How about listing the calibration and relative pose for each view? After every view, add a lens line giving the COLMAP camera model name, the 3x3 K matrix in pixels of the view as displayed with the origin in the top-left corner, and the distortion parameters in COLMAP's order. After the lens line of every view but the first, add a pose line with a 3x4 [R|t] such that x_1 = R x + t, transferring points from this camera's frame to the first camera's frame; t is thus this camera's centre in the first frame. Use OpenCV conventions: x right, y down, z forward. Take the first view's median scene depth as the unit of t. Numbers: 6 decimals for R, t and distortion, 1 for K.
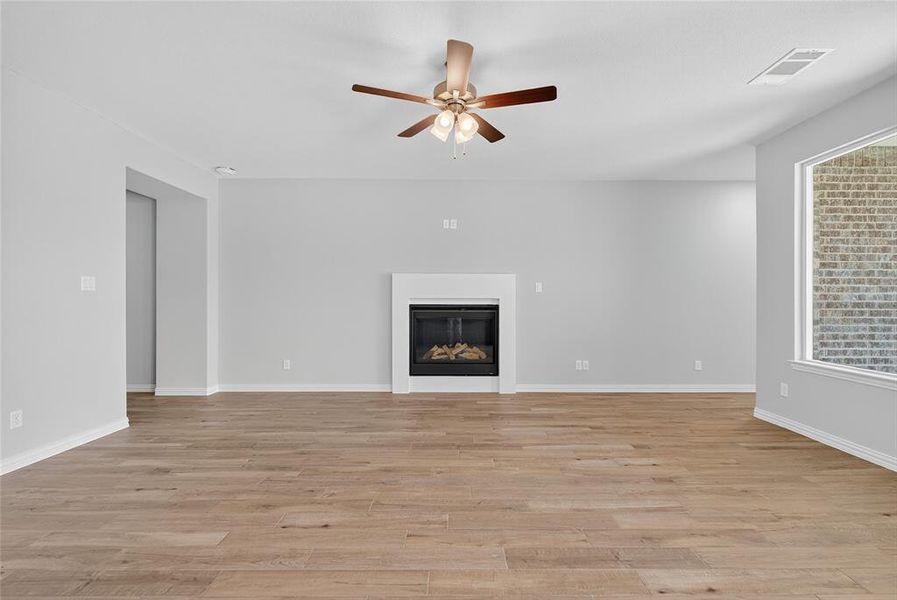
lens RADIAL K [[368.4, 0, 449.7], [0, 368.4, 297.6], [0, 0, 1]] dist [-0.000440, -0.000079]
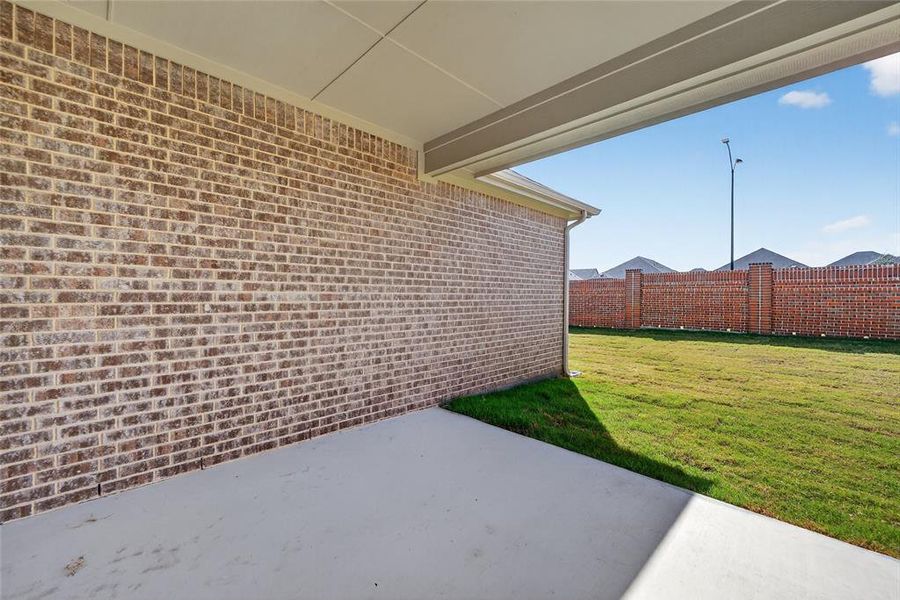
lens RADIAL K [[362.0, 0, 447.5], [0, 362.0, 299.4], [0, 0, 1]] dist [0.000994, 0.000005]
pose [[0.722463, -0.009859, 0.691339, 1.069591], [-0.000972, 0.999883, 0.015275, 0.014648], [-0.691409, -0.011708, 0.722369, 0.167194]]
